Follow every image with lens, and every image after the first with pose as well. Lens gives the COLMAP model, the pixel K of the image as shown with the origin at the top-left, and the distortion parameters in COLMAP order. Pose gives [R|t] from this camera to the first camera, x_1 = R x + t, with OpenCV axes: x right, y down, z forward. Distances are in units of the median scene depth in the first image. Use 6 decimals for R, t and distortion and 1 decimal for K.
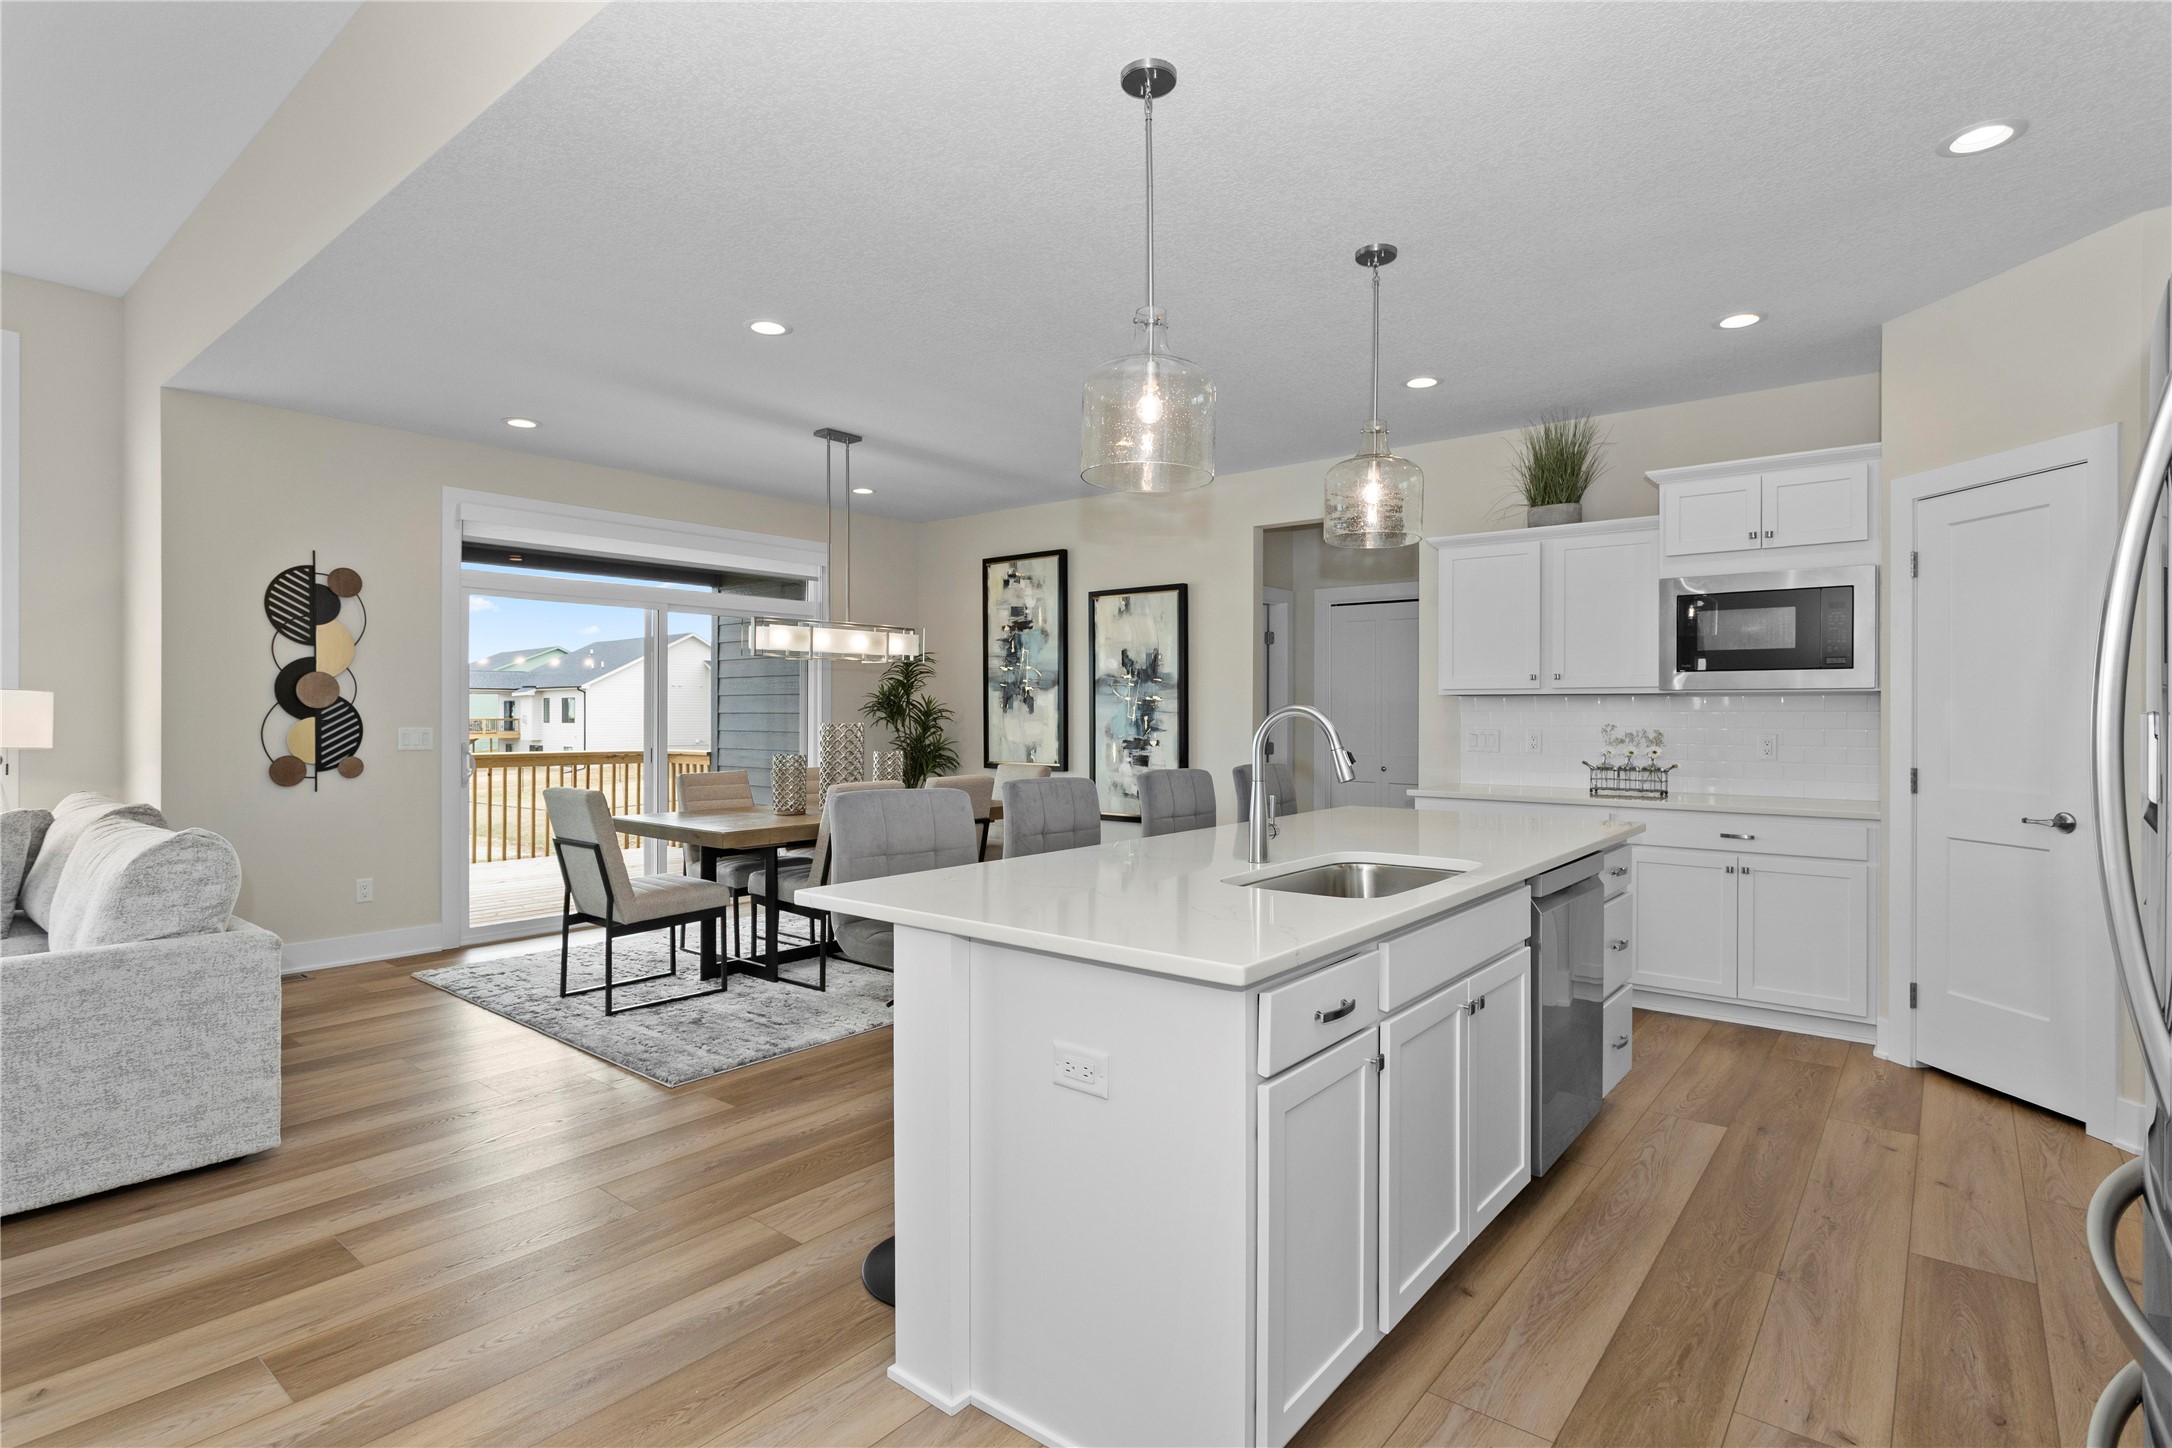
lens RADIAL K [[1087.9, 0, 1074.2], [0, 1087.9, 717.5], [0, 0, 1]] dist [-0.004299, -0.000013]
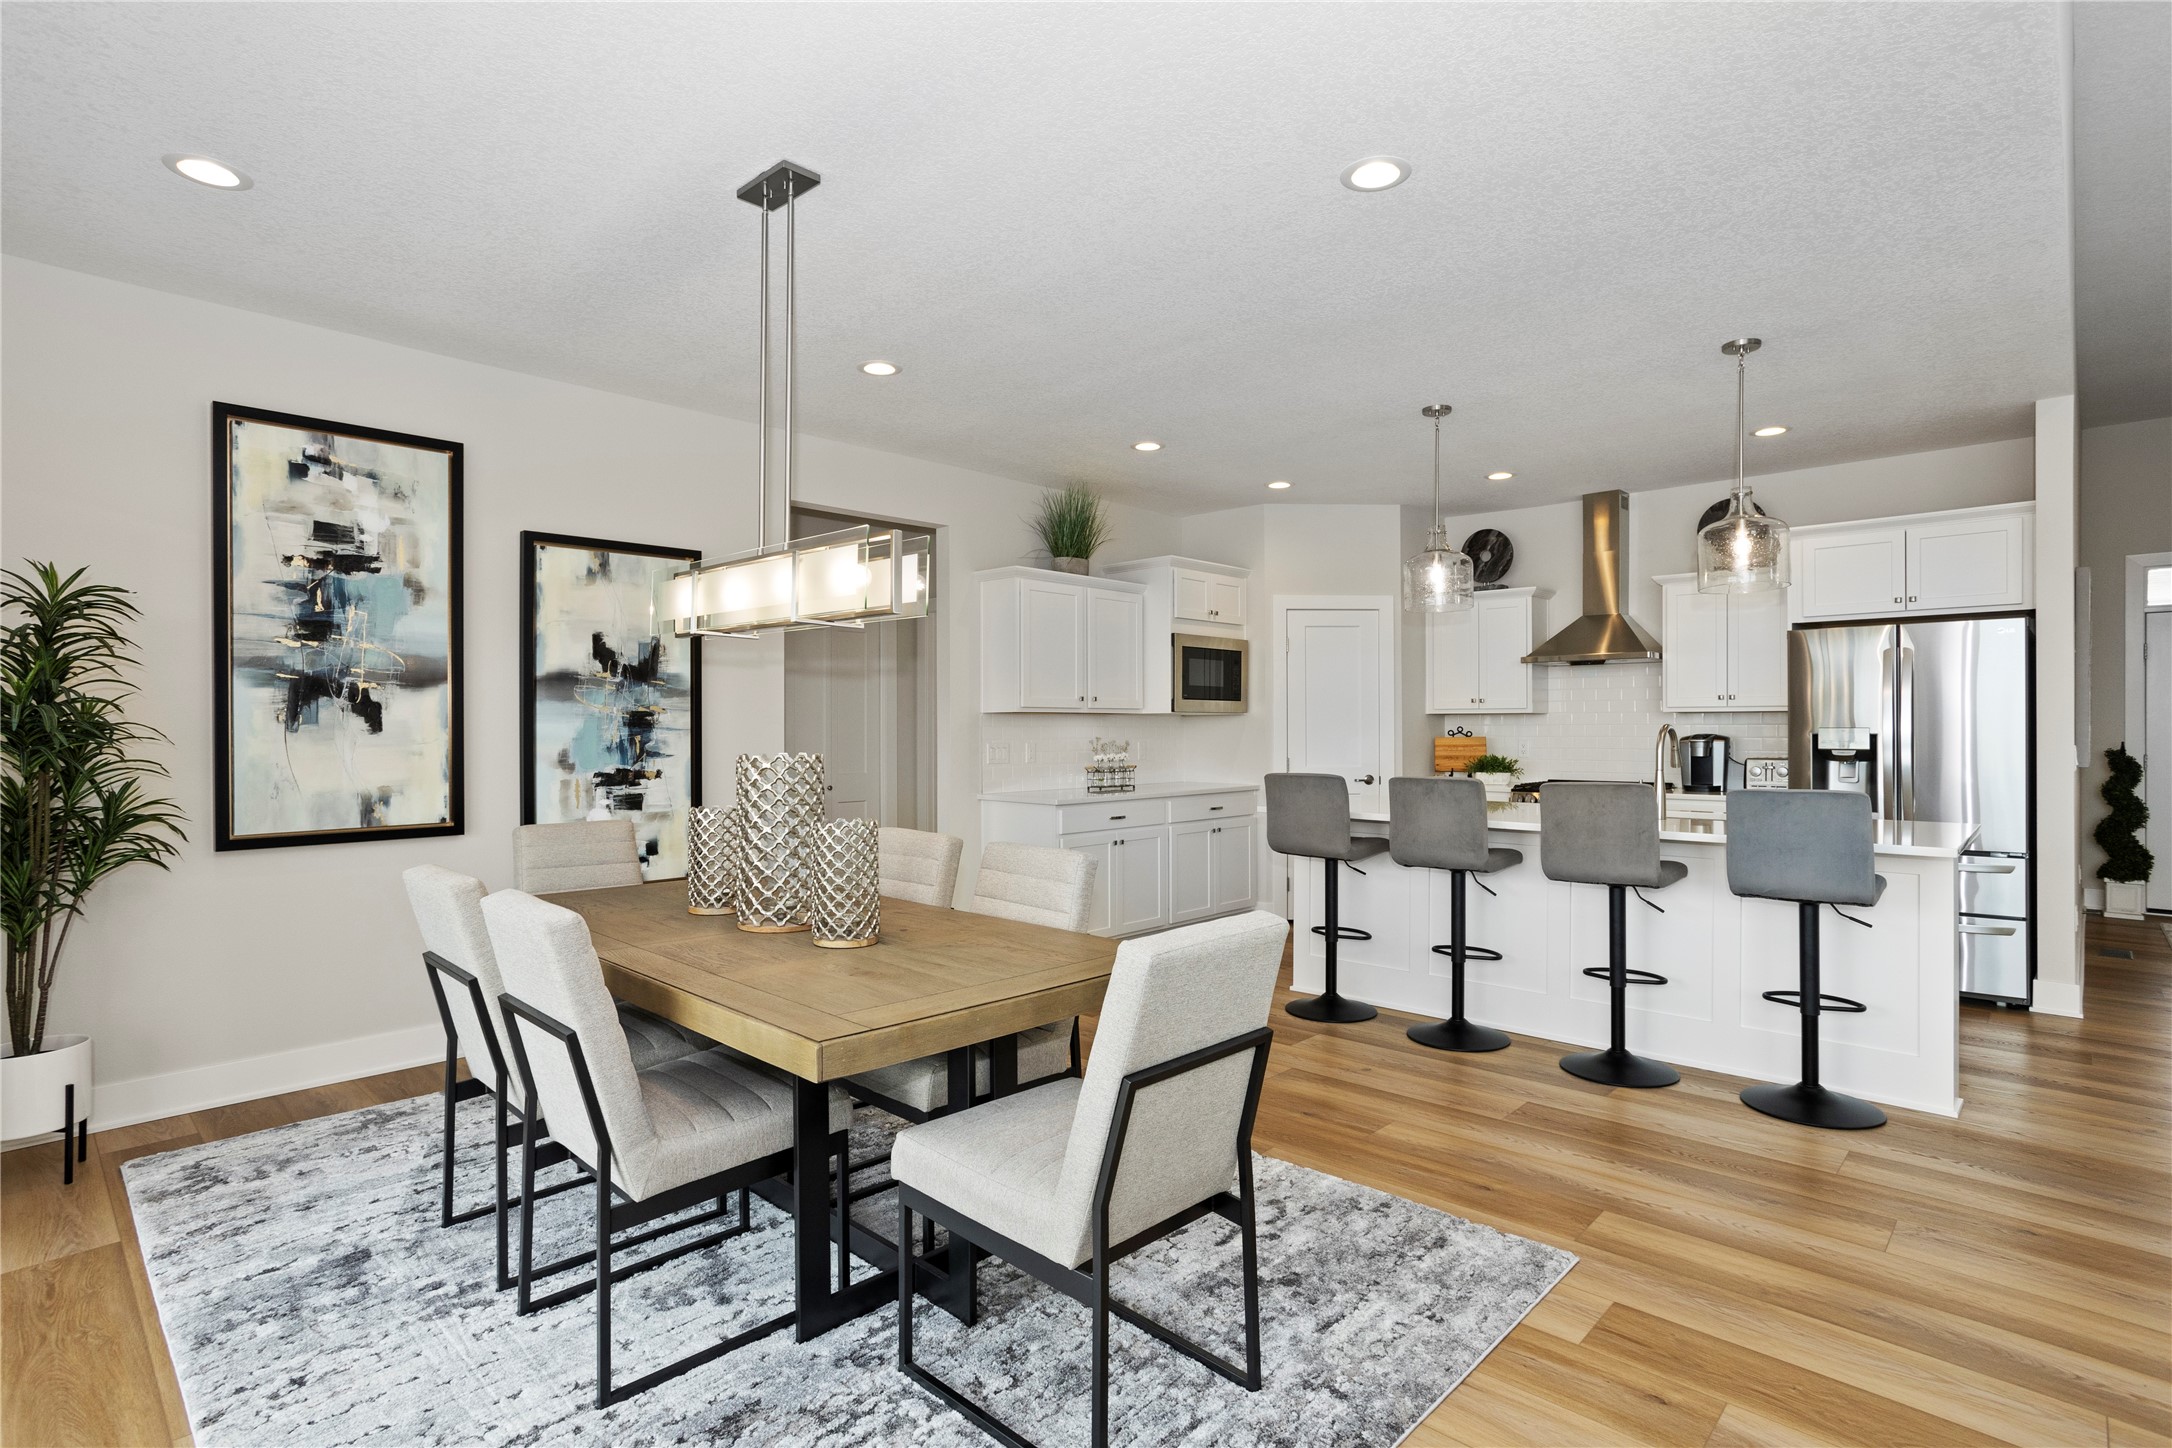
lens RADIAL K [[1069.7, 0, 1086.0], [0, 1069.7, 724.0], [0, 0, 1]] dist [-0.004255, 0.000612]
pose [[0.070207, 0.000119, 0.997532, -0.590267], [0.006897, 0.999976, -0.000605, -0.006241], [-0.997509, 0.006923, 0.070205, 0.690721]]
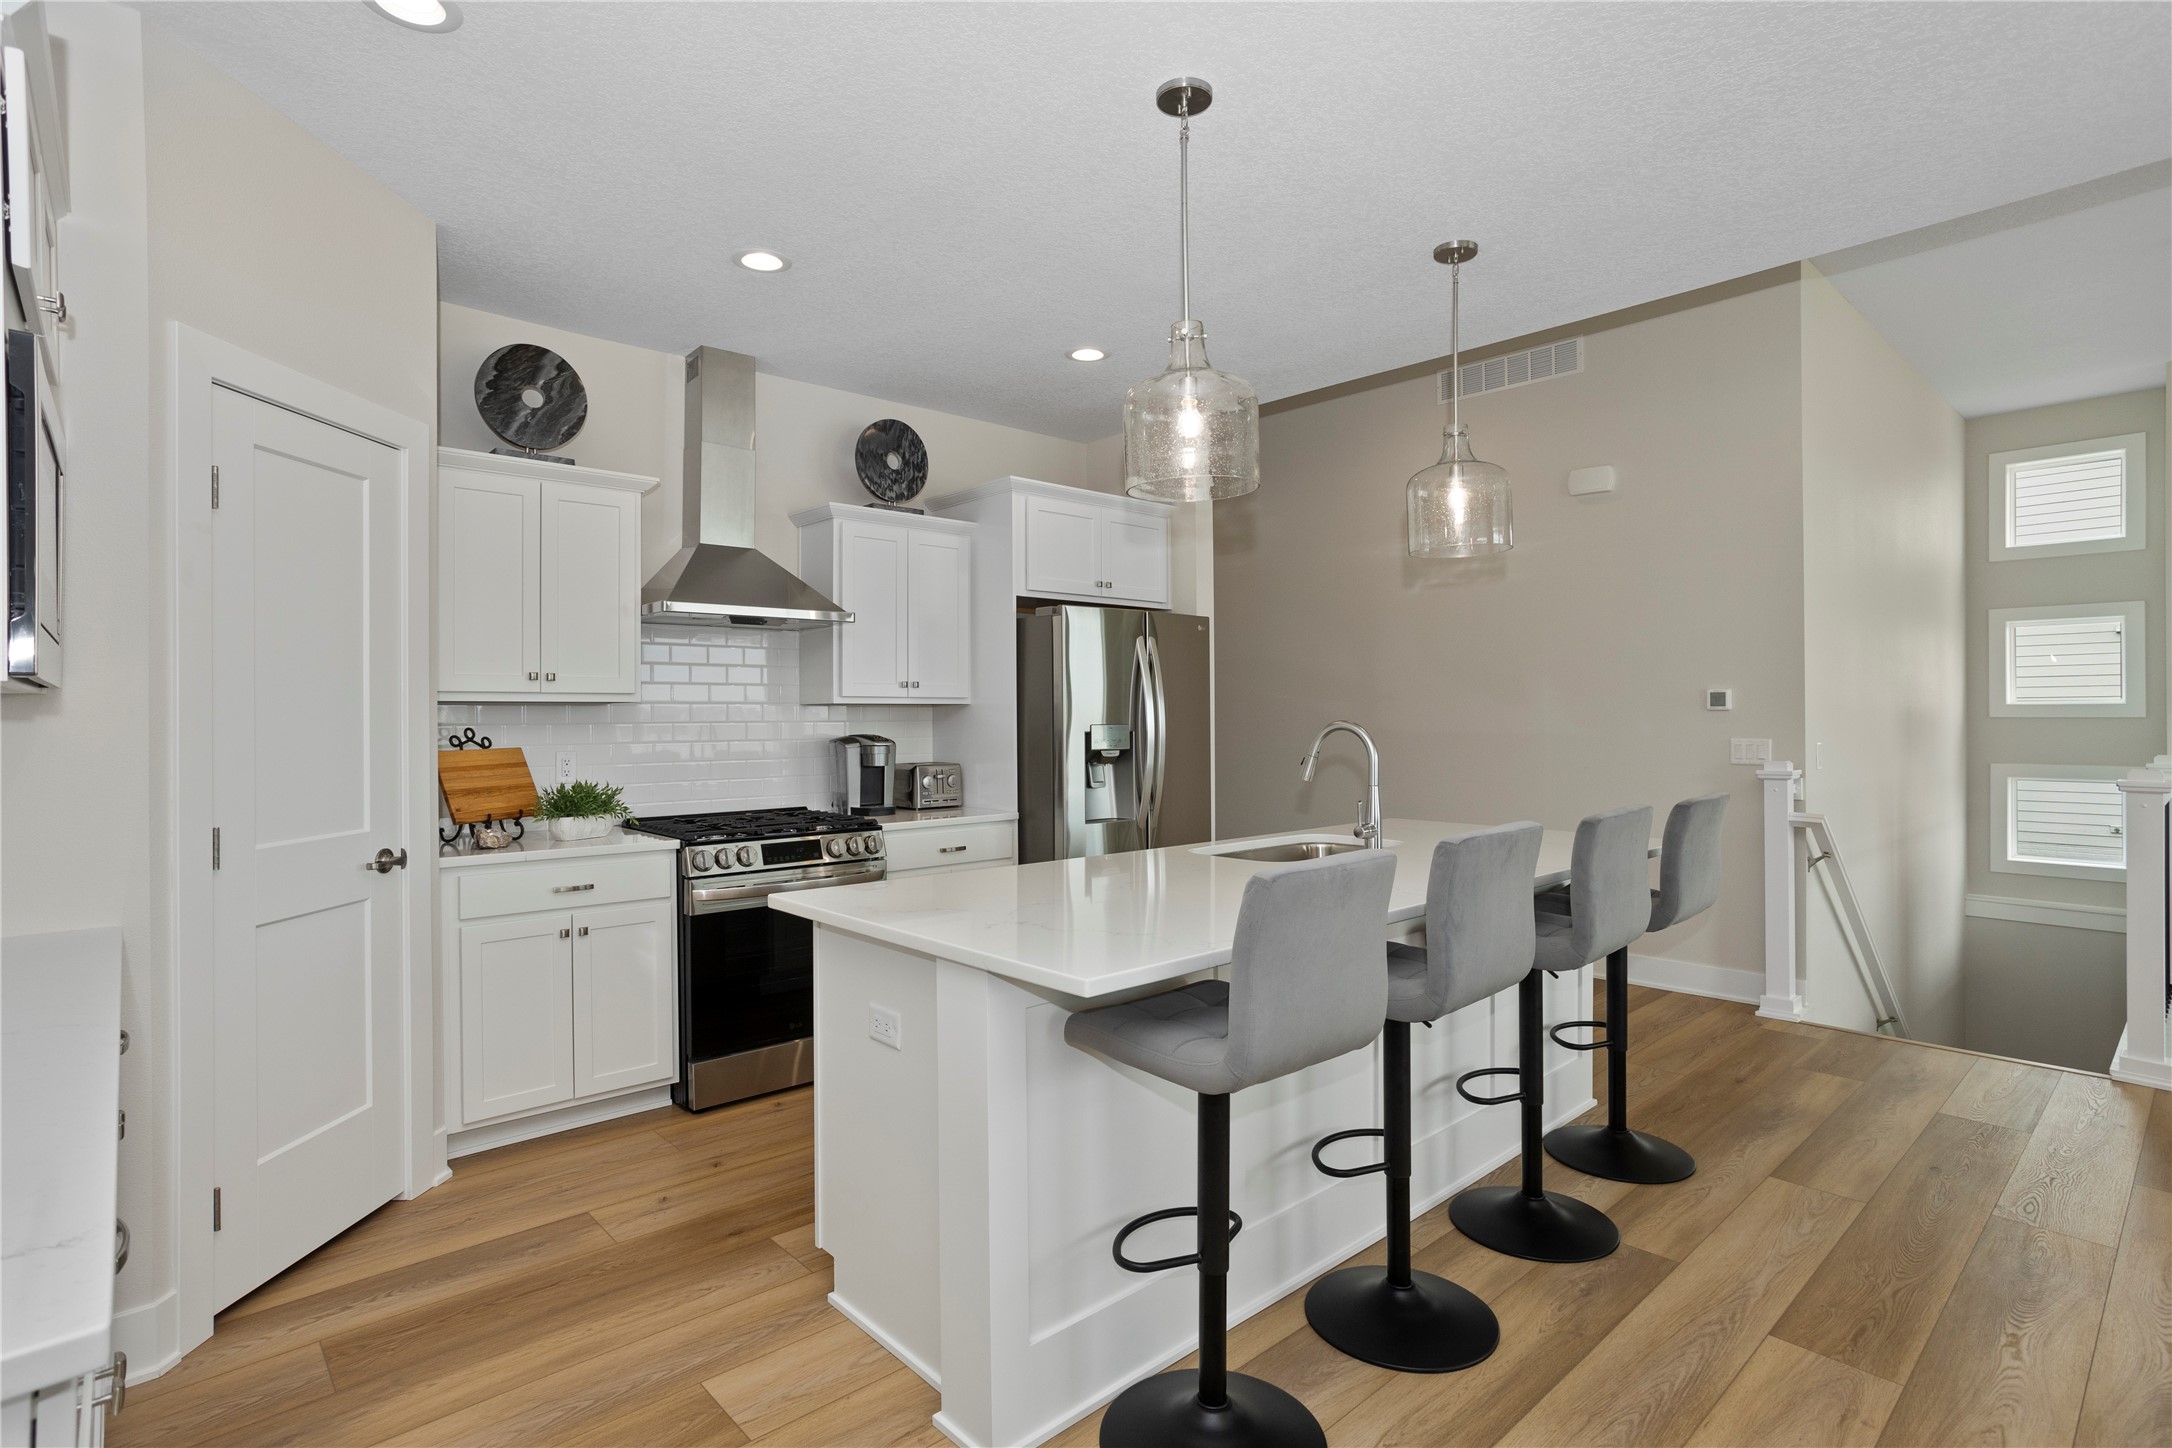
lens RADIAL K [[1064.0, 0, 1077.3], [0, 1064.0, 709.7], [0, 0, 1]] dist [0.002077, 0.001436]
pose [[-0.989725, 0.004297, 0.142918, 0.125717], [0.004197, 0.999991, -0.000999, -0.008946], [-0.142921, -0.000389, -0.989734, 0.864363]]
